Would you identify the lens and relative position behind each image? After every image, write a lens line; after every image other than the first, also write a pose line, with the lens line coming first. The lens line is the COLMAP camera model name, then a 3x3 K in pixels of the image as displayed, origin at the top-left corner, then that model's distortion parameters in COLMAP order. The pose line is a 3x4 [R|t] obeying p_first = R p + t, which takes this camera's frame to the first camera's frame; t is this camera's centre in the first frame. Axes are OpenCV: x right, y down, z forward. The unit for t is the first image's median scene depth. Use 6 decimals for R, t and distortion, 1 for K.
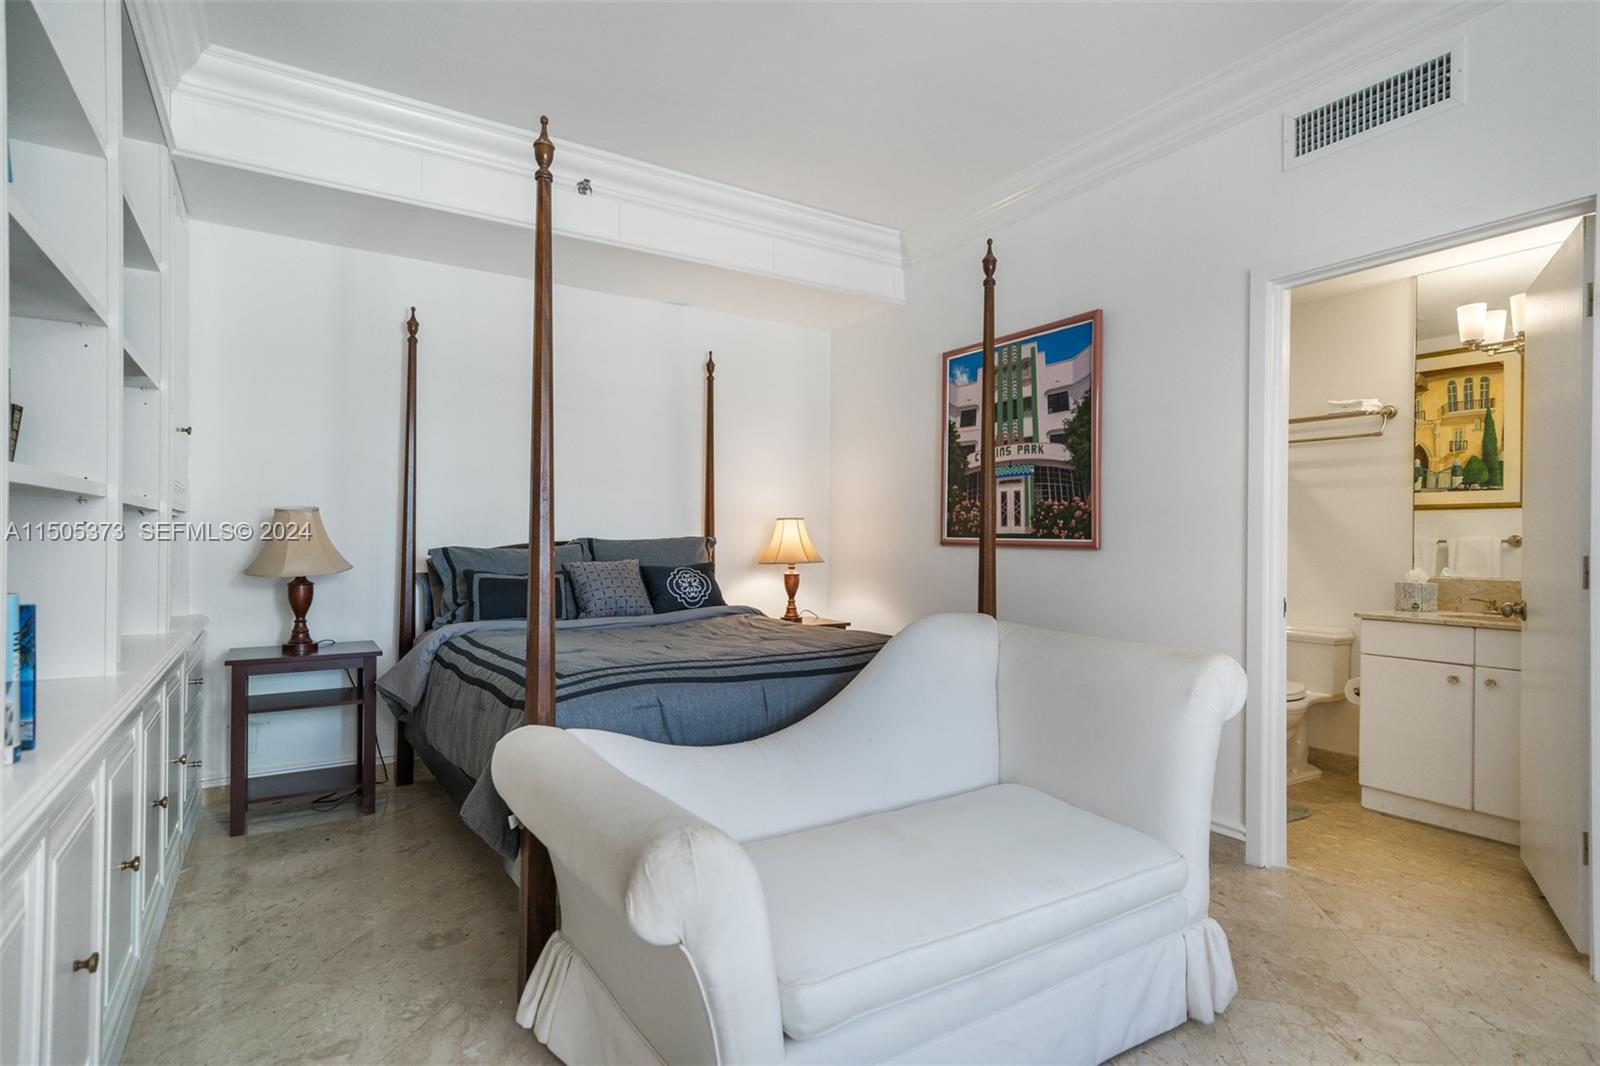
lens RADIAL K [[804.0, 0, 794.5], [0, 804.0, 538.0], [0, 0, 1]] dist [0.020578, 0.000087]
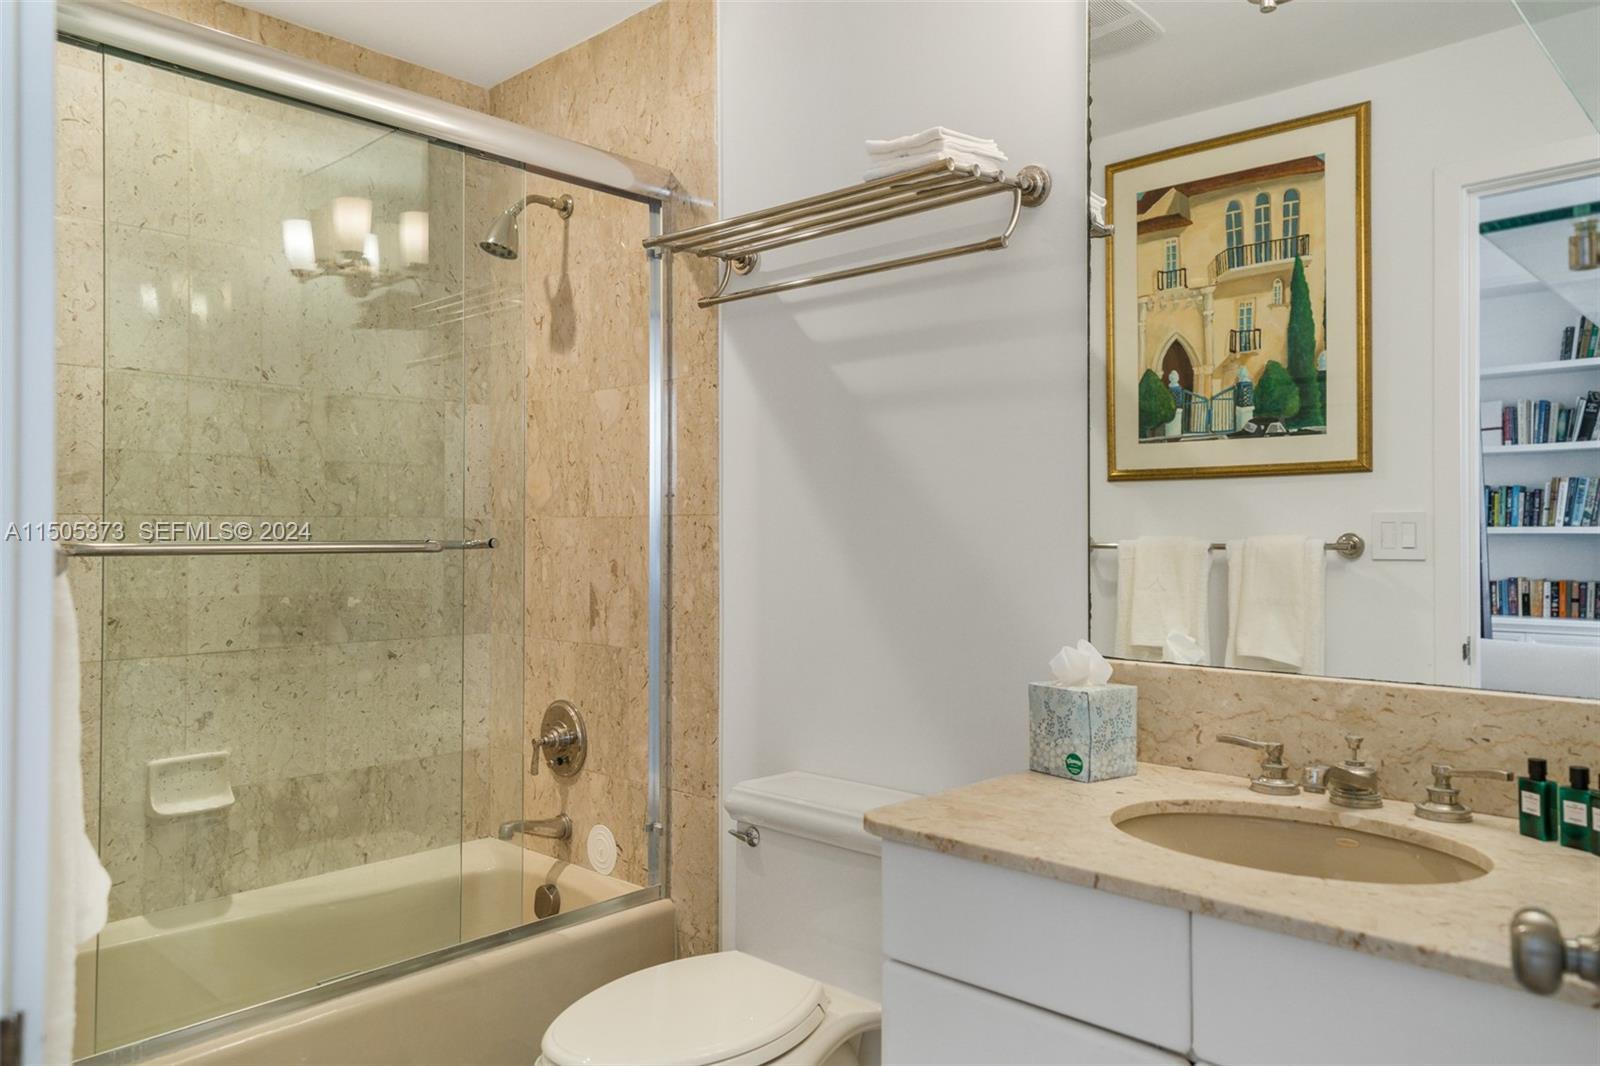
lens RADIAL K [[1125.8, 0, 799.9], [0, 1125.8, 504.3], [0, 0, 1]] dist [0.085096, -0.001037]
pose [[0.966427, 0.000304, 0.256942, 0.406435], [0.005996, 0.999700, -0.023736, -0.005834], [-0.256873, 0.024480, 0.966135, 0.443802]]
